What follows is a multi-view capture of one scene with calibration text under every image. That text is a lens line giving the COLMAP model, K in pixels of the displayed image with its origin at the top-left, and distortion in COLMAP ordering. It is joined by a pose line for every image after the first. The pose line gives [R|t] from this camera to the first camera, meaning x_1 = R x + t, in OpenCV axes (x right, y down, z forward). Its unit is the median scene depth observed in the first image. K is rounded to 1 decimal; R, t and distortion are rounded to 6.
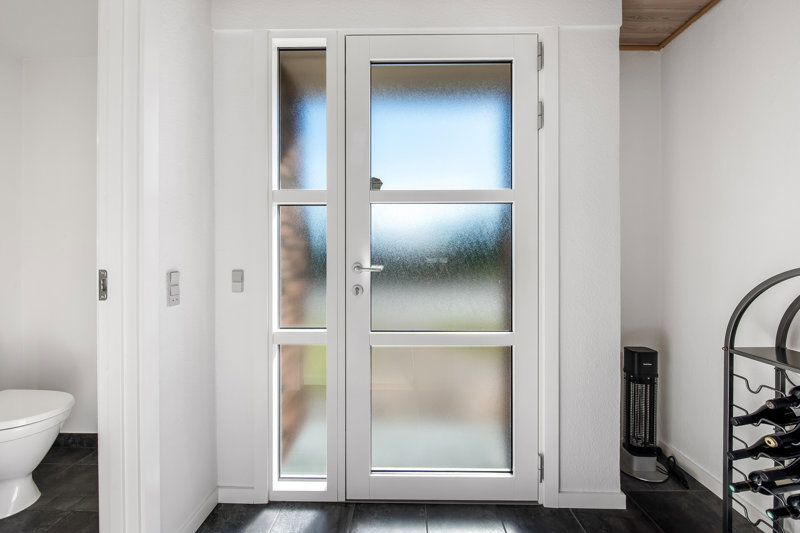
lens RADIAL K [[335.1, 0, 396.8], [0, 335.1, 261.9], [0, 0, 1]] dist [-0.004933, -0.001020]
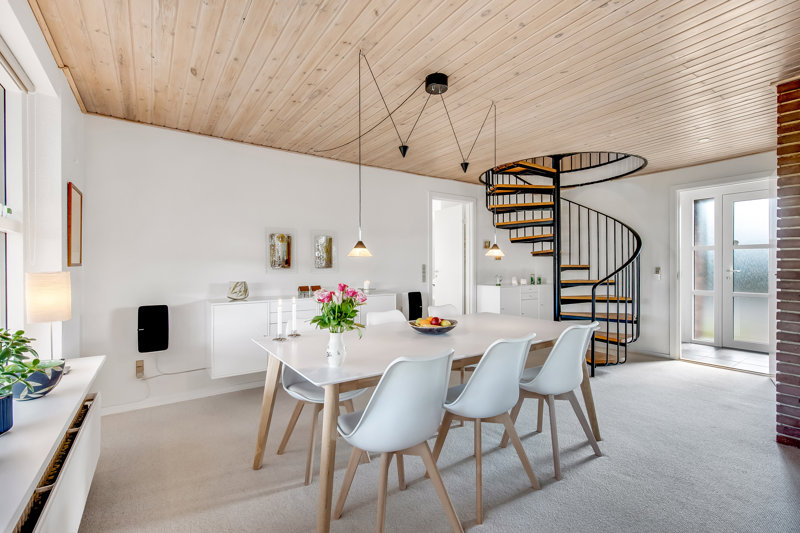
lens RADIAL K [[358.6, 0, 398.7], [0, 358.6, 264.5], [0, 0, 1]] dist [0.004420, 0.000211]
pose [[0.567454, -0.007897, -0.823367, 0.847261], [-0.000102, 0.999953, -0.009661, -0.010134], [0.823405, 0.005566, 0.567427, -3.175650]]
